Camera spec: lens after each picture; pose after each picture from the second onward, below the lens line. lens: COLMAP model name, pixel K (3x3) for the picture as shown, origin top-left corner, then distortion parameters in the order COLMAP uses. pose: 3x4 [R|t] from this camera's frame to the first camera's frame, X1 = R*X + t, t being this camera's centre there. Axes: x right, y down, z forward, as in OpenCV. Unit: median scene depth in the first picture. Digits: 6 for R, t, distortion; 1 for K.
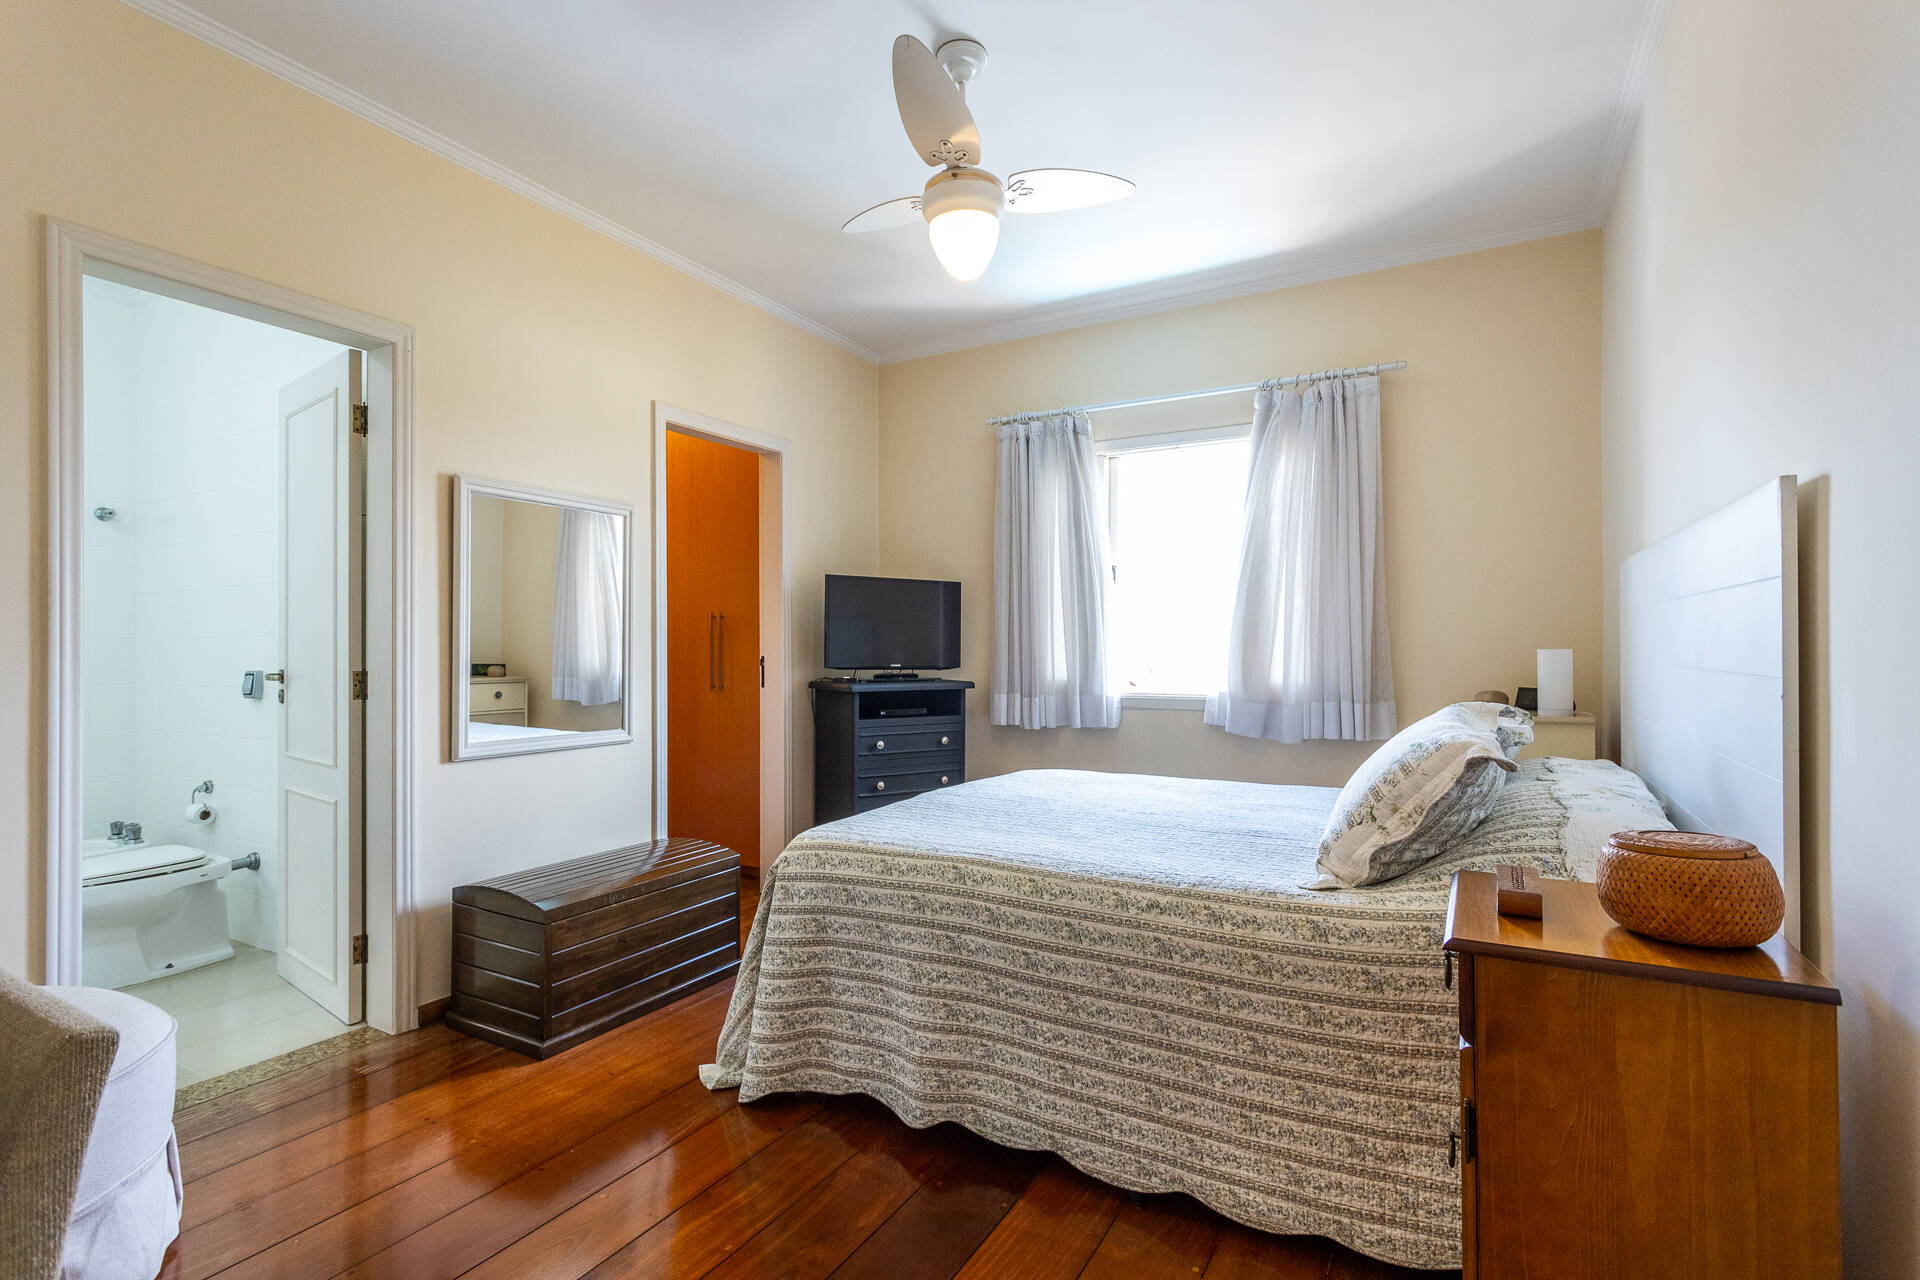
lens RADIAL K [[901.1, 0, 960.0], [0, 901.1, 640.0], [0, 0, 1]] dist [-0.021453, -0.000734]
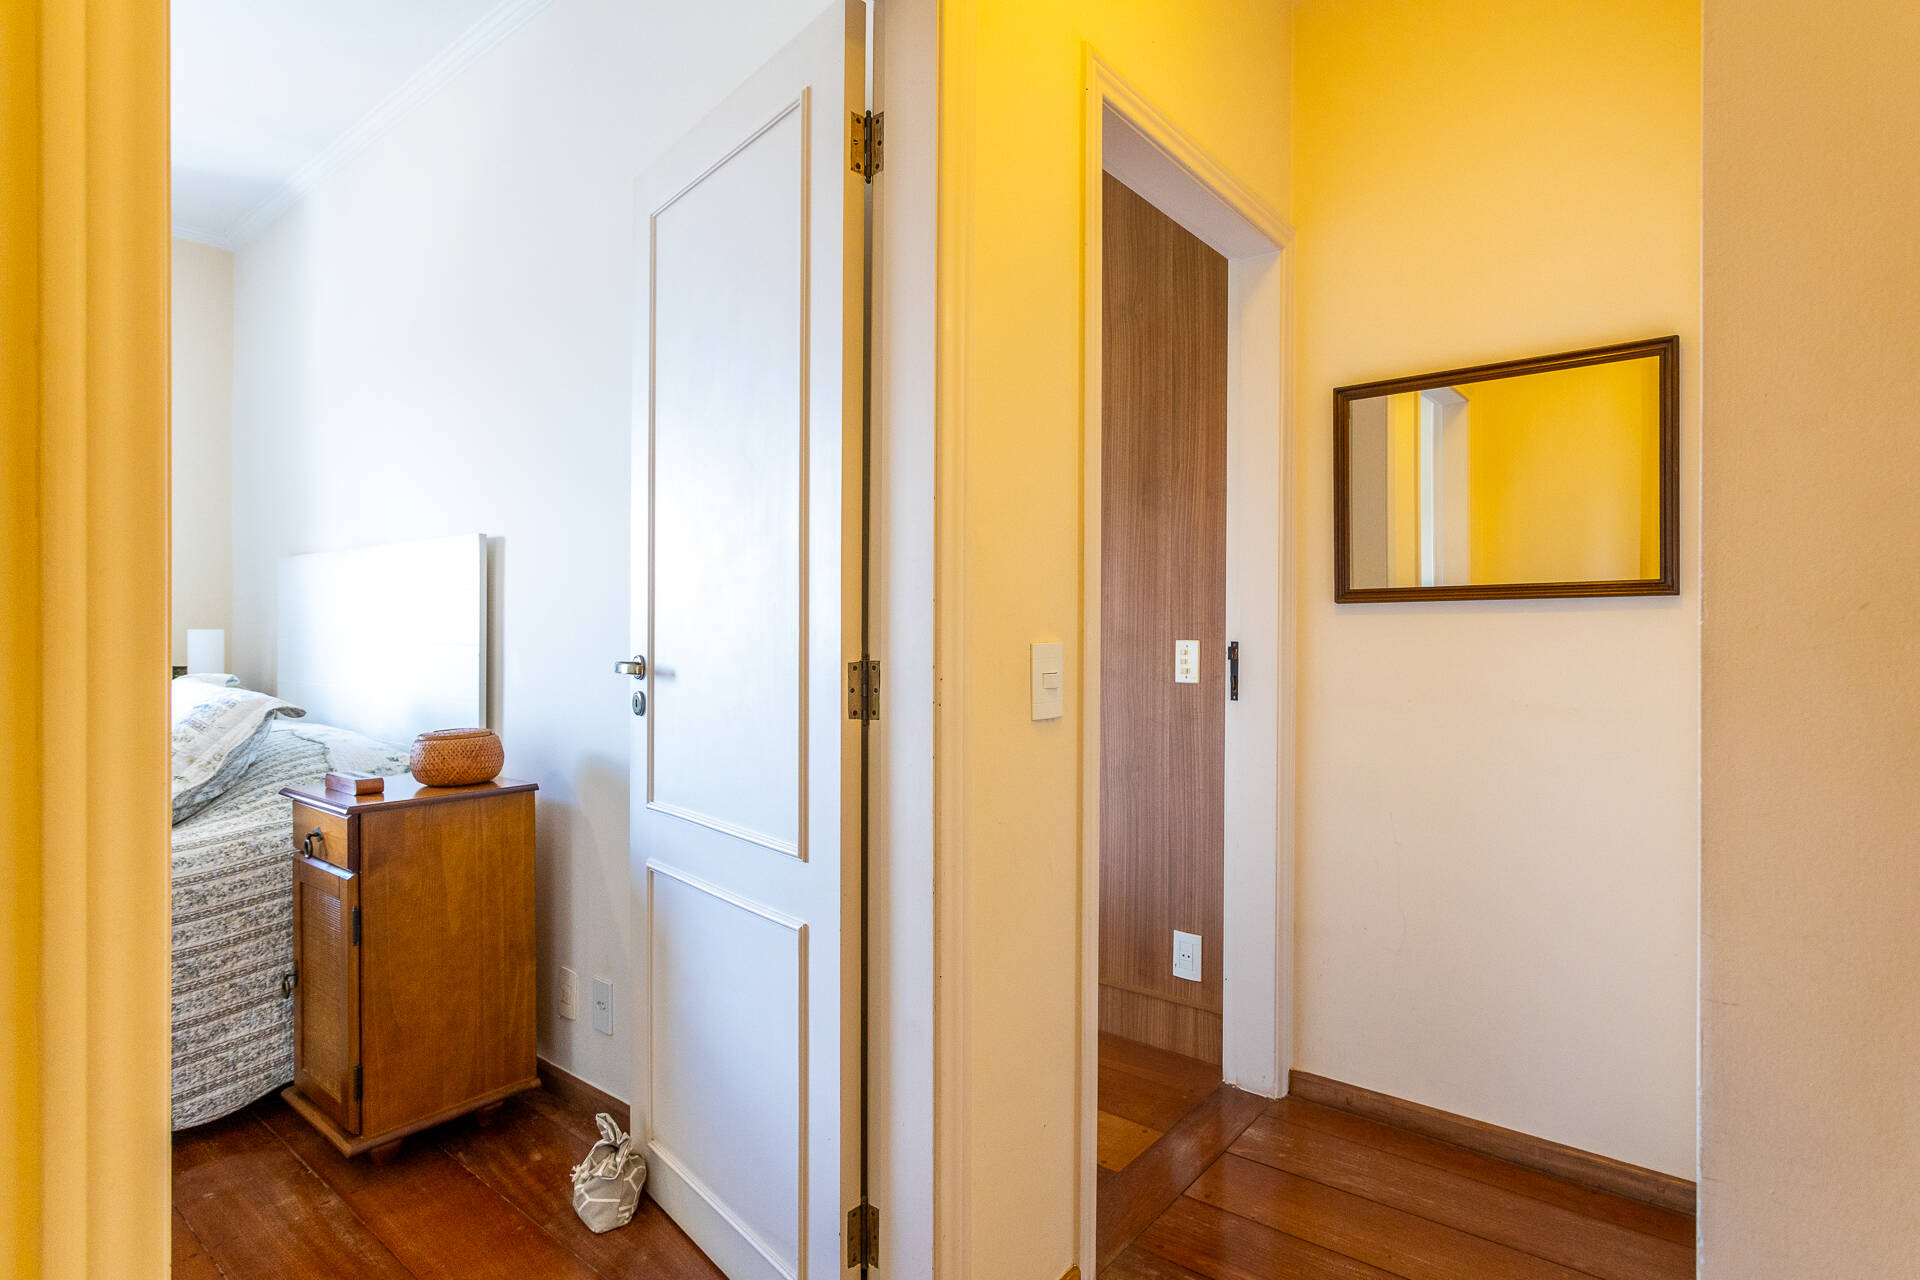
lens RADIAL K [[907.5, 0, 967.3], [0, 907.5, 635.8], [0, 0, 1]] dist [0.008413, -0.000061]
pose [[0.175738, 0.005698, 0.984420, -0.585131], [-0.017248, 0.999848, -0.002709, 0.009570], [-0.984286, -0.016503, 0.175810, -0.251595]]
